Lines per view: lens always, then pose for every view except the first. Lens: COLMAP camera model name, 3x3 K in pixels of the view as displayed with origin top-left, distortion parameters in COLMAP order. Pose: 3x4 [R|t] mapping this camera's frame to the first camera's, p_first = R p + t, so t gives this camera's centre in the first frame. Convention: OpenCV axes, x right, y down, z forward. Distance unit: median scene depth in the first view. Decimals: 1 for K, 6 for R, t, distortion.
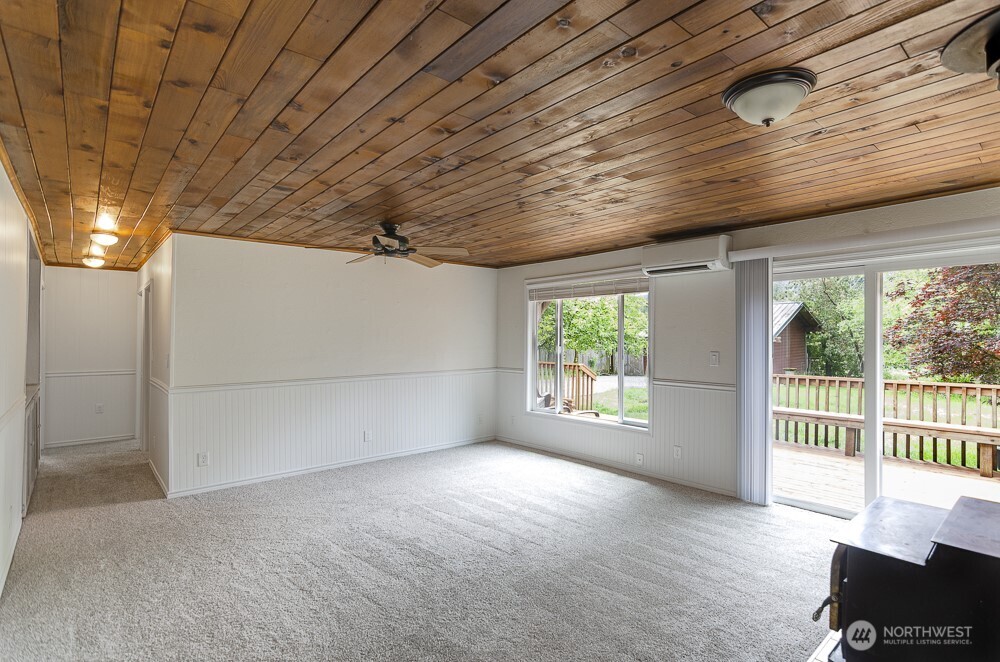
lens RADIAL K [[488.8, 0, 537.8], [0, 488.8, 355.3], [0, 0, 1]] dist [-0.003552, 0.004001]
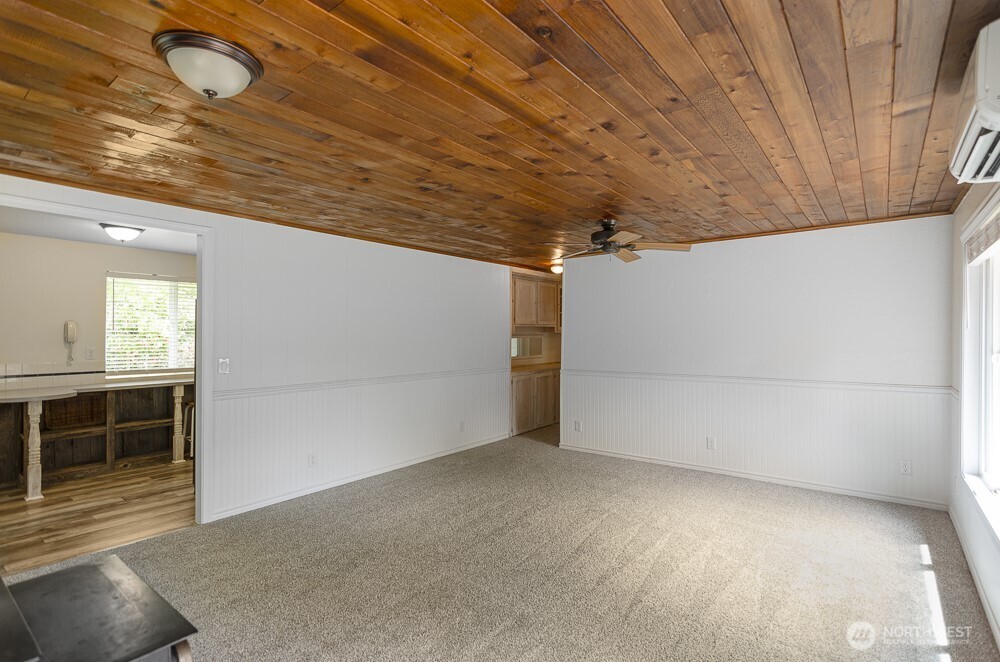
lens RADIAL K [[488.8, 0, 499.5], [0, 488.8, 337.7], [0, 0, 1]] dist [-0.003552, 0.004001]
pose [[0.157712, 0.007430, -0.987457, 0.717183], [-0.038160, 0.999271, 0.001424, -0.023789], [0.986747, 0.037457, 0.157881, 0.694044]]
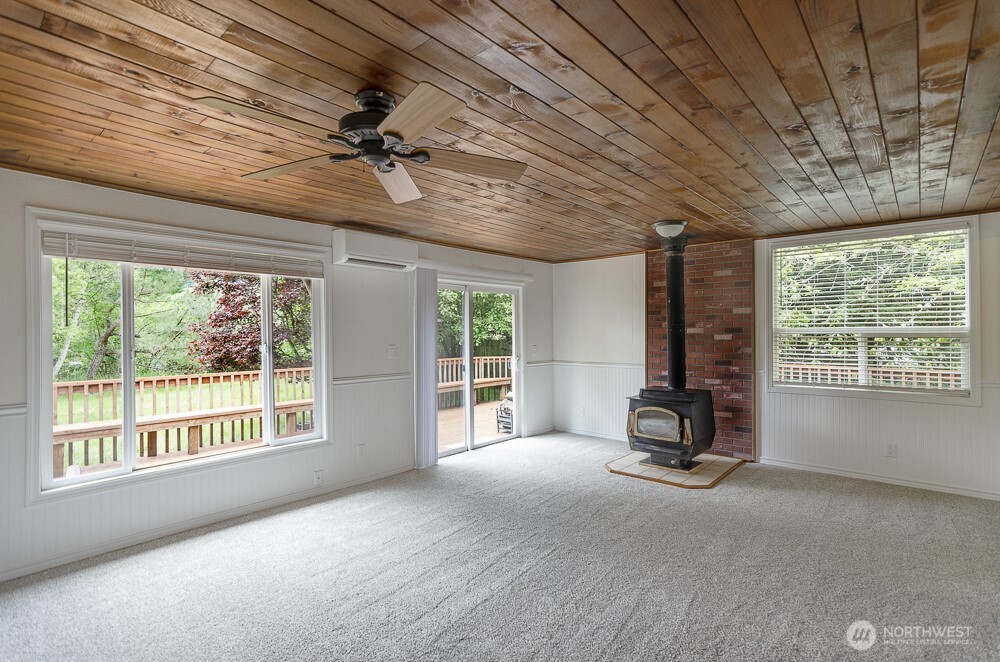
lens RADIAL K [[488.8, 0, 497.3], [0, 488.8, 324.9], [0, 0, 1]] dist [-0.003552, 0.004001]
pose [[-0.096965, 0.018678, 0.995113, -0.880761], [0.044115, 0.998922, -0.014451, -0.028745], [-0.994310, 0.042498, -0.097685, 1.030026]]
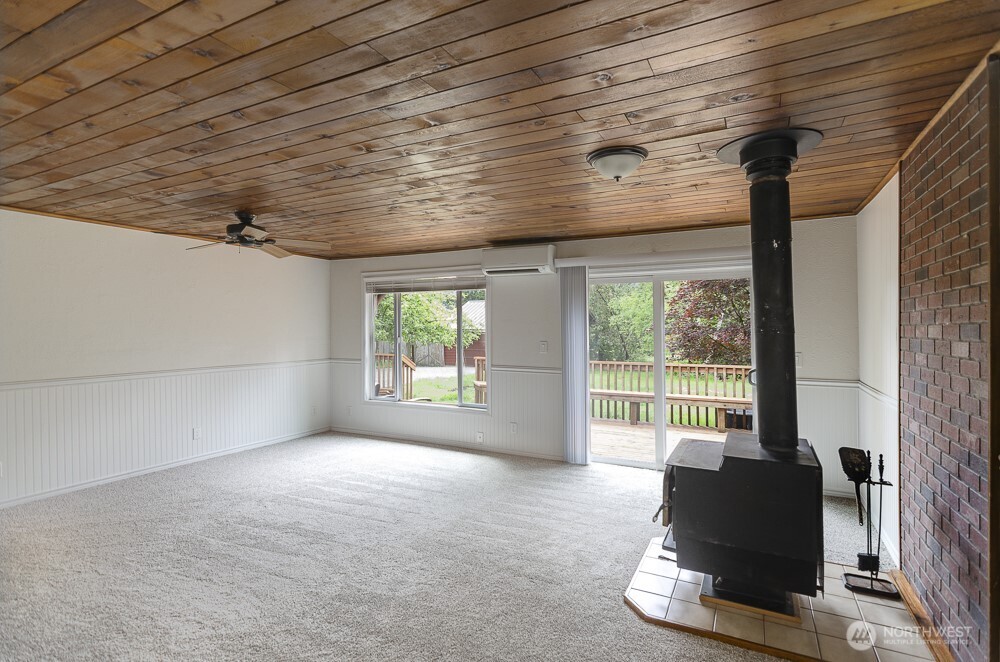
lens RADIAL K [[488.8, 0, 499.7], [0, 488.8, 336.3], [0, 0, 1]] dist [-0.003552, 0.004001]
pose [[0.942536, -0.001177, 0.334101, -0.163430], [0.008497, 0.999755, -0.020450, 0.005411], [-0.333995, 0.022114, 0.942315, -0.109029]]
